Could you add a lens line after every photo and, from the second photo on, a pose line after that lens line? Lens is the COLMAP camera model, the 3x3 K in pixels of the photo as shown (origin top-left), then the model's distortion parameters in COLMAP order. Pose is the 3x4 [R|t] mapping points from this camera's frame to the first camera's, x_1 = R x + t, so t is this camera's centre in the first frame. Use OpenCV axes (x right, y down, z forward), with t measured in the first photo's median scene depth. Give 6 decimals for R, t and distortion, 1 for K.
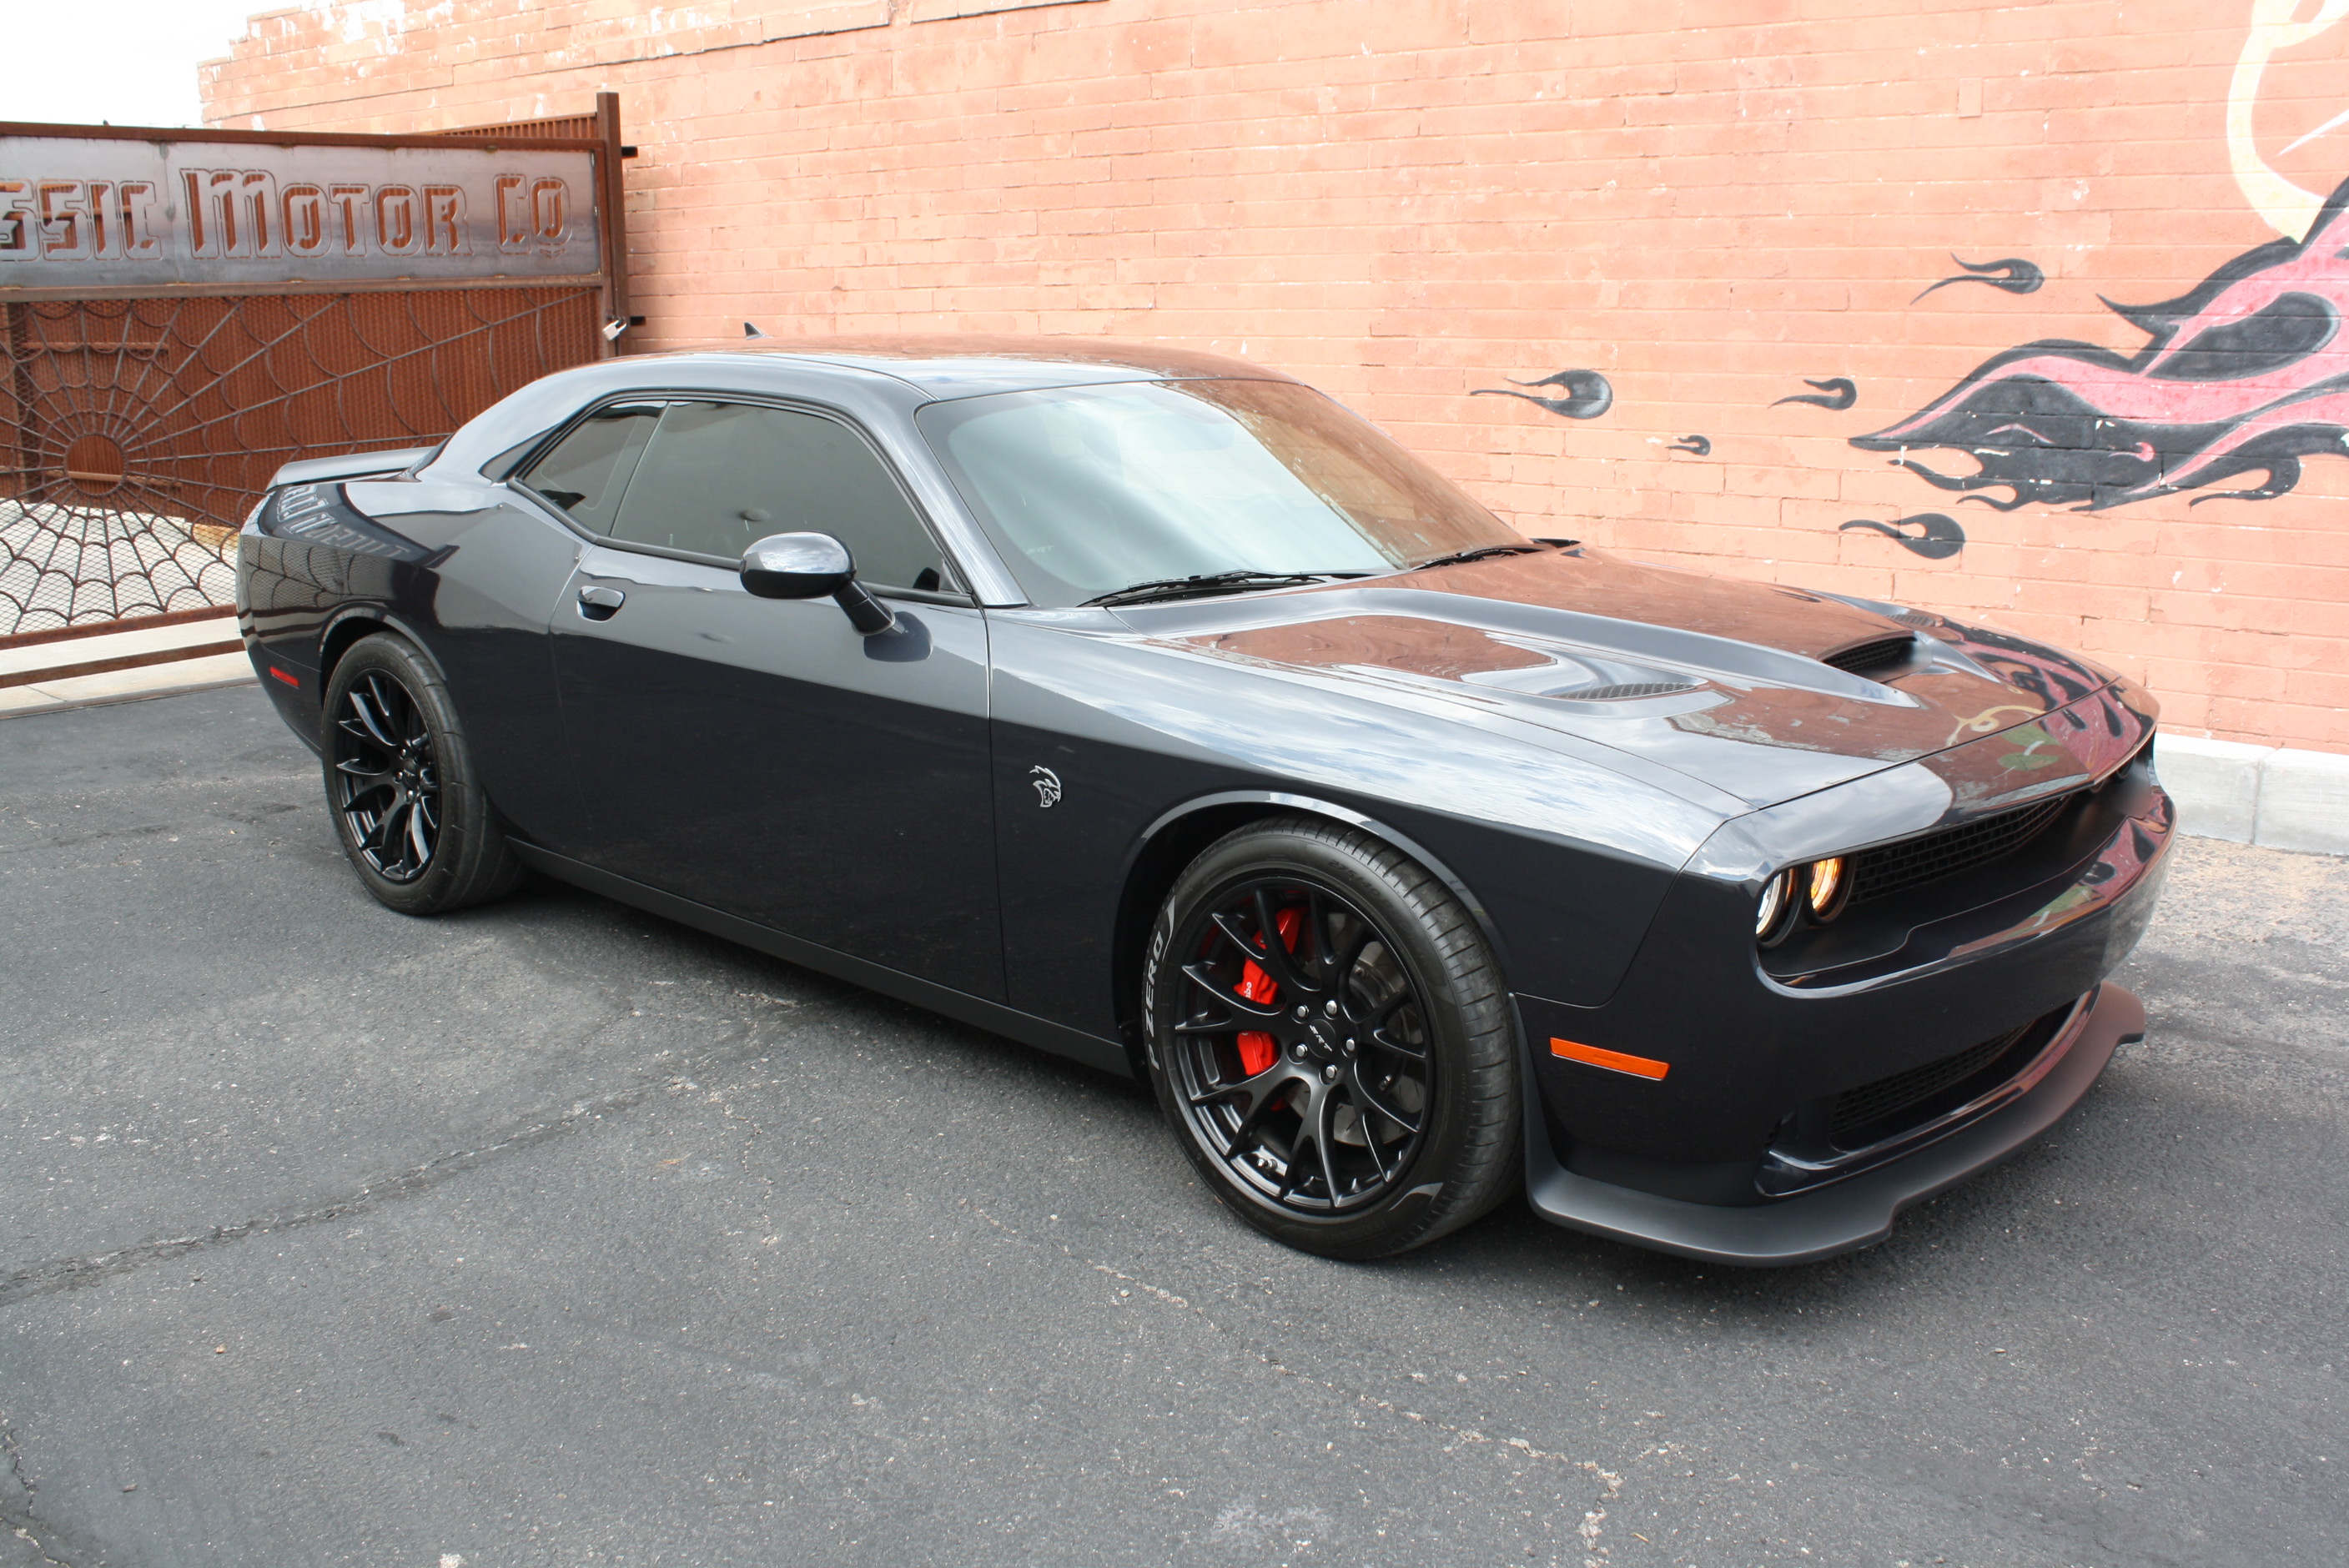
lens RADIAL K [[2155.1, 0, 1190.7], [0, 2155.1, 771.5], [0, 0, 1]] dist [-0.152951, 0.153283]
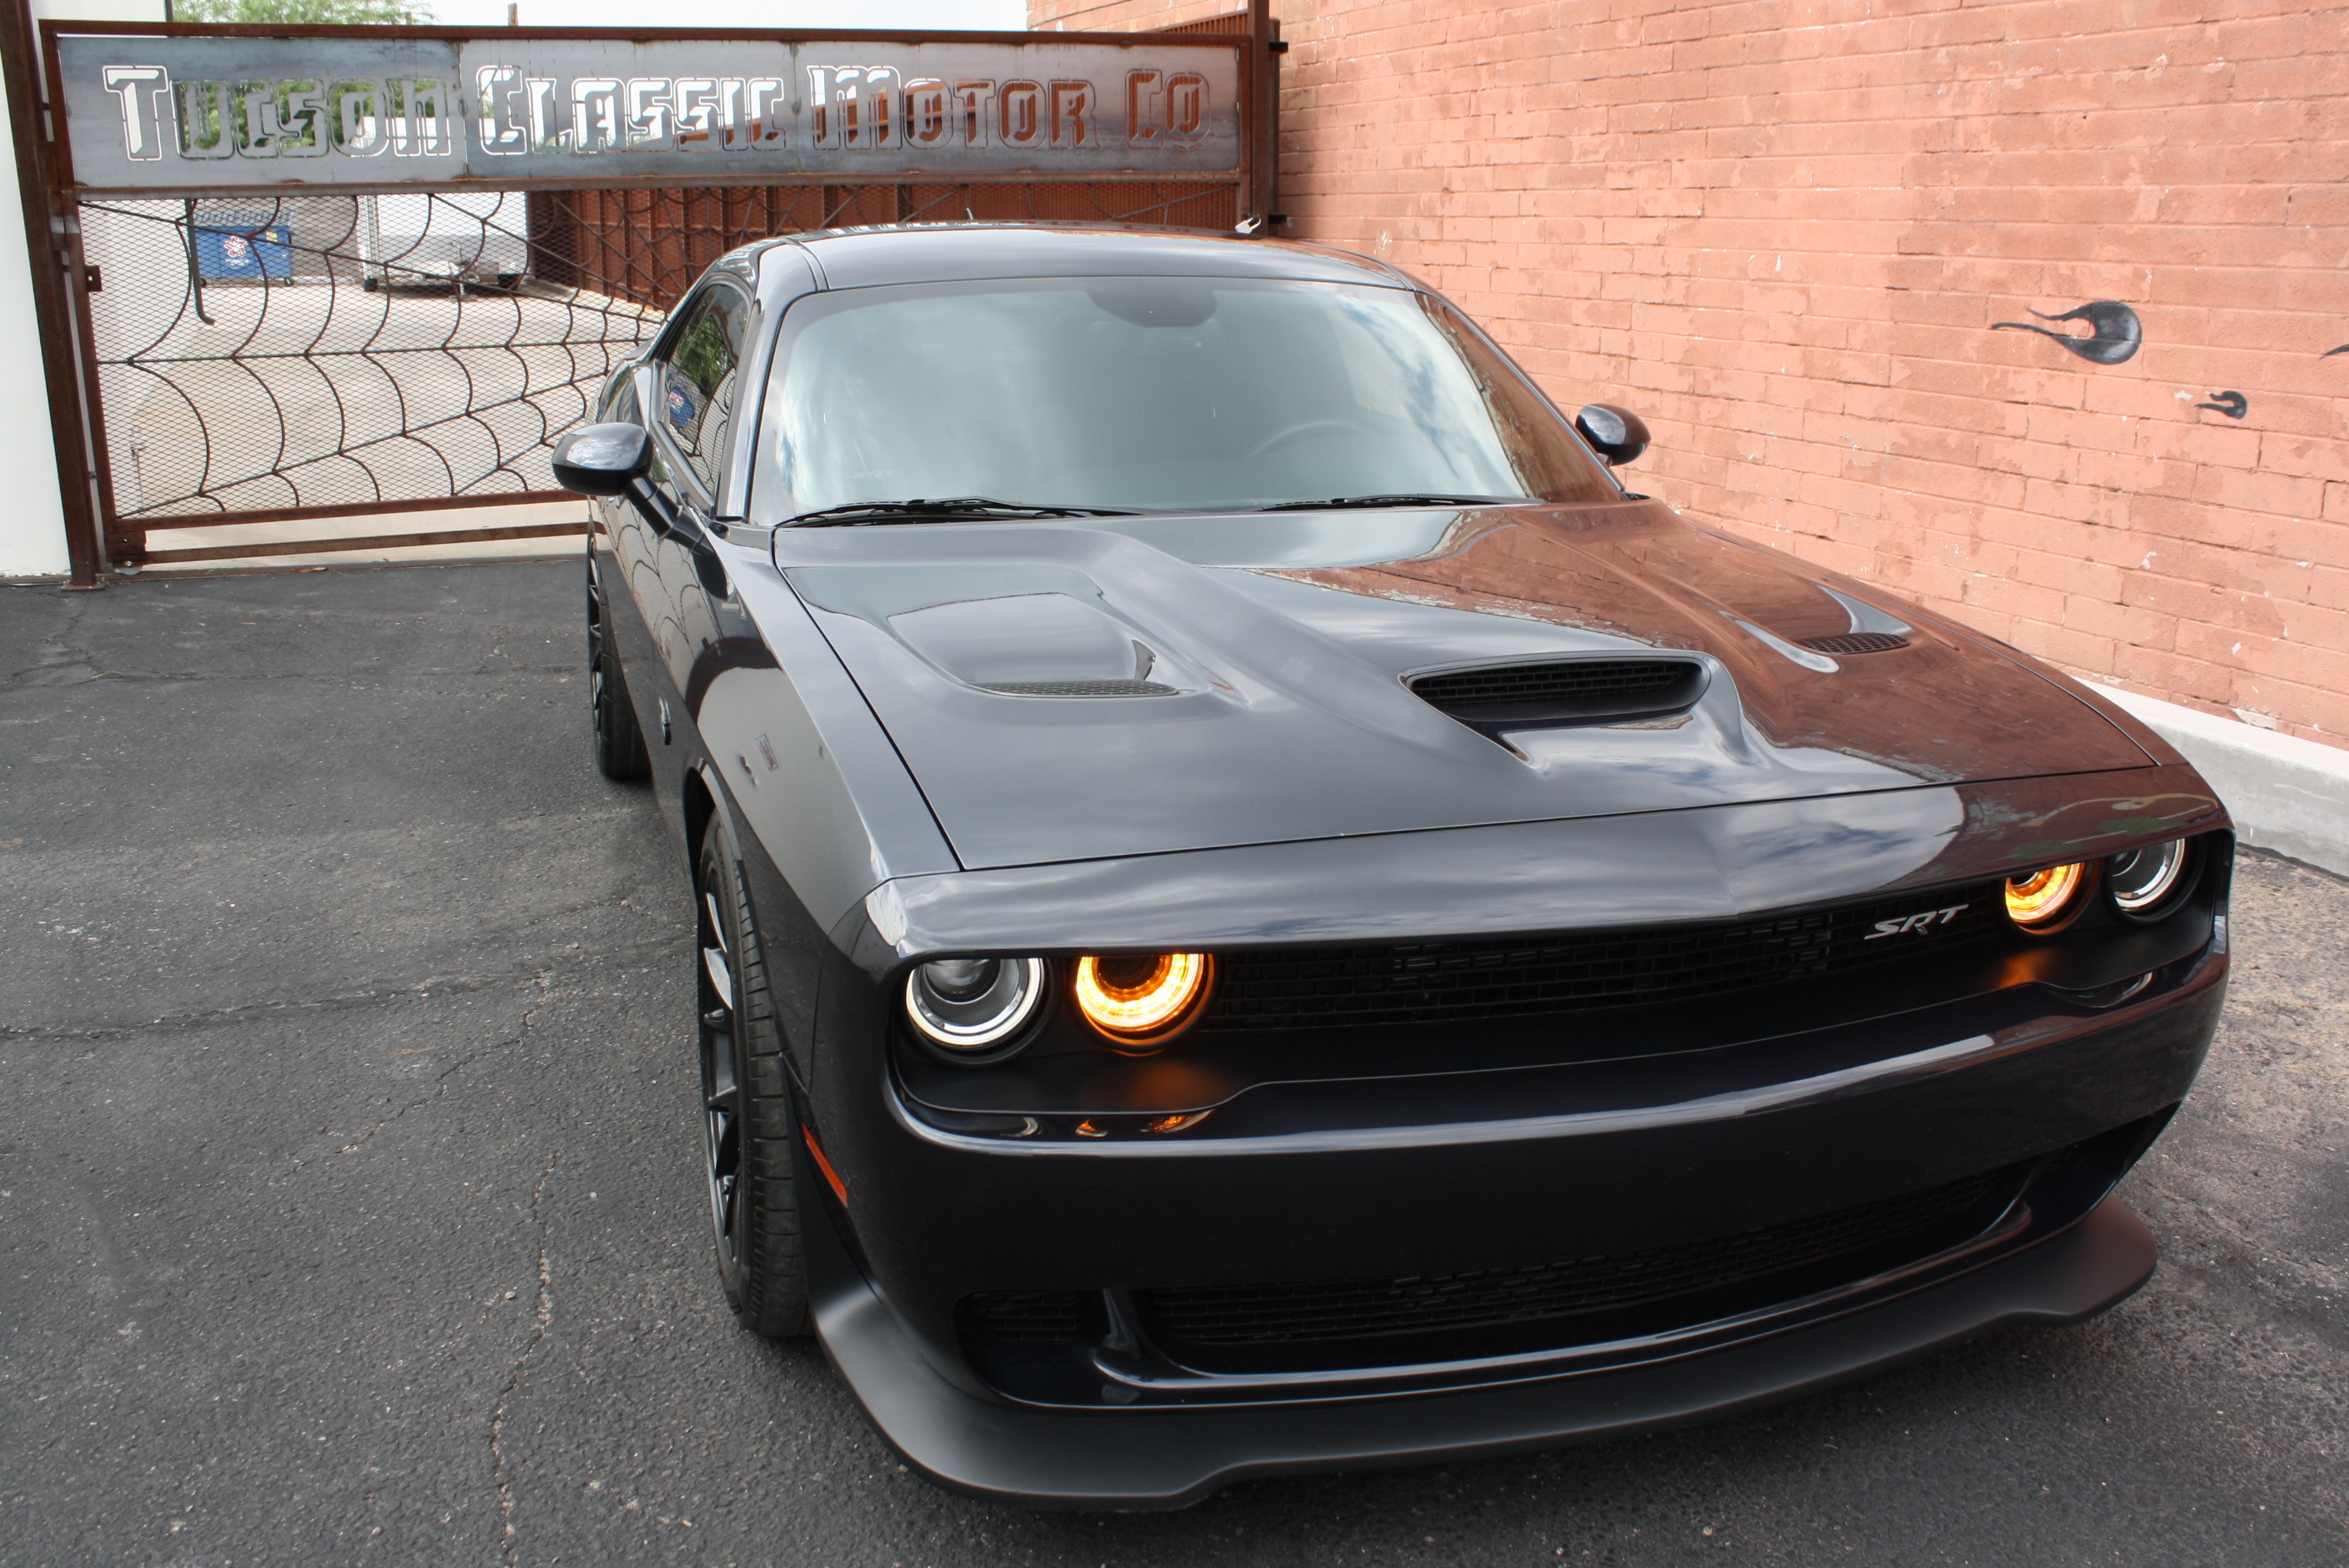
lens RADIAL K [[2108.8, 0, 1198.0], [0, 2108.8, 768.0], [0, 0, 1]] dist [-0.159091, 0.153563]
pose [[0.870944, 0.135372, -0.472367, 0.279057], [-0.116599, 0.990782, 0.068956, -0.031071], [0.477347, -0.004979, 0.878701, 0.179688]]
